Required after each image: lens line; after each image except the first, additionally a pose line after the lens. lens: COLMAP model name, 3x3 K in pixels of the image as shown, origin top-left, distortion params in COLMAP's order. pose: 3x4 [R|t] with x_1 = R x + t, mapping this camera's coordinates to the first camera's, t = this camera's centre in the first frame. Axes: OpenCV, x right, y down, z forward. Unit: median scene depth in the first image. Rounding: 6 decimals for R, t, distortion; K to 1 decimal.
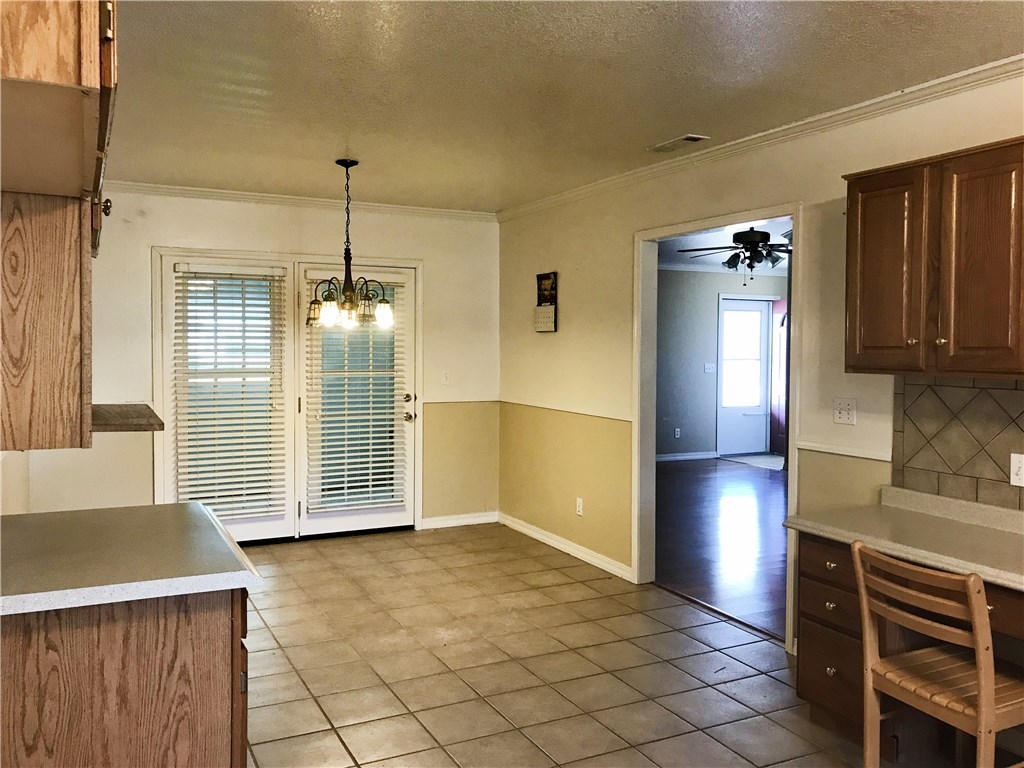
lens RADIAL K [[838.7, 0, 519.3], [0, 838.7, 383.3], [0, 0, 1]] dist [0.077954, -0.061104]
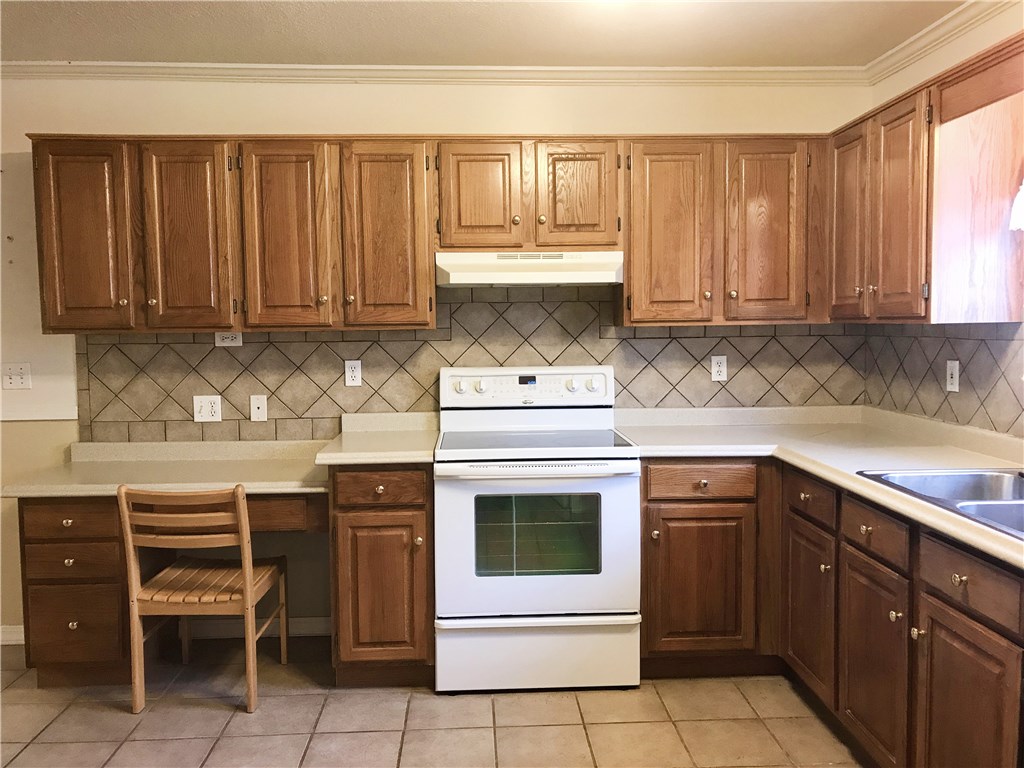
lens RADIAL K [[838.7, 0, 506.2], [0, 838.7, 379.2], [0, 0, 1]] dist [0.077954, -0.061104]
pose [[0.433478, -0.074977, 0.898040, -0.302936], [0.055017, 0.996876, 0.056673, 0.014261], [-0.899483, 0.024841, 0.436249, 0.076327]]
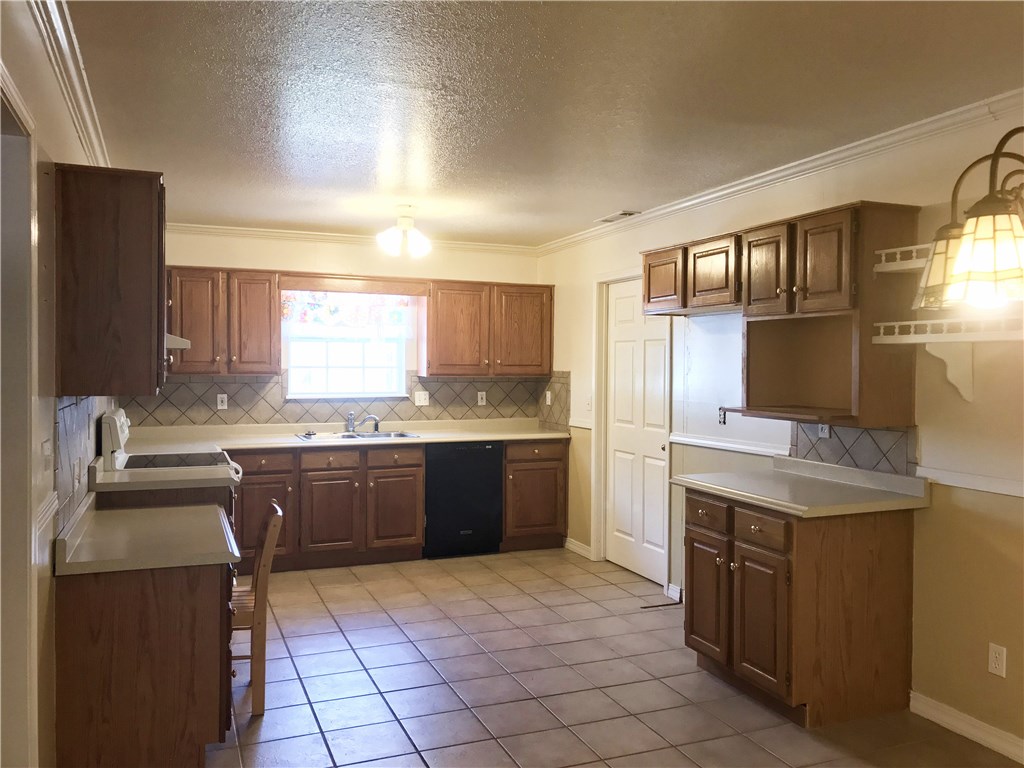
lens RADIAL K [[838.7, 0, 504.2], [0, 838.7, 374.4], [0, 0, 1]] dist [0.077954, -0.061104]
pose [[-0.994392, -0.013466, 0.104894, -0.058930], [-0.007285, 0.998226, 0.059086, -0.091885], [-0.105504, 0.057990, -0.992727, 1.956012]]
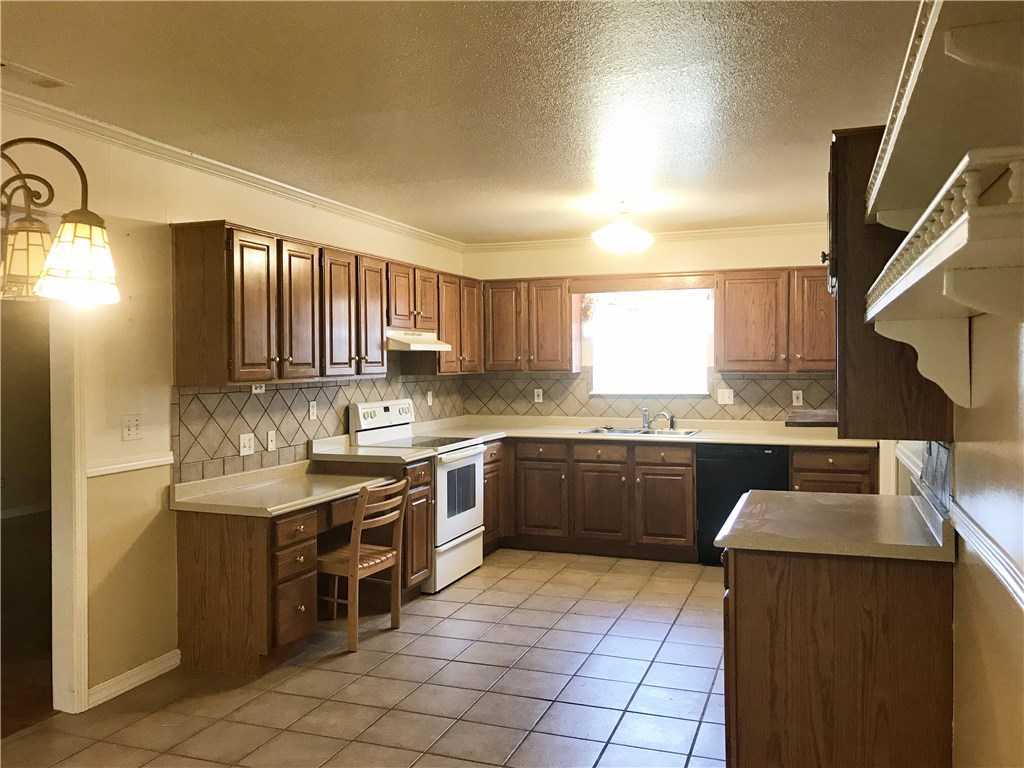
lens RADIAL K [[838.7, 0, 507.9], [0, 838.7, 375.9], [0, 0, 1]] dist [0.077954, -0.061104]
pose [[-0.662966, -0.014834, 0.748502, -0.814113], [0.037014, 0.997931, 0.052562, -0.078645], [-0.747734, 0.062552, -0.661046, 1.586007]]
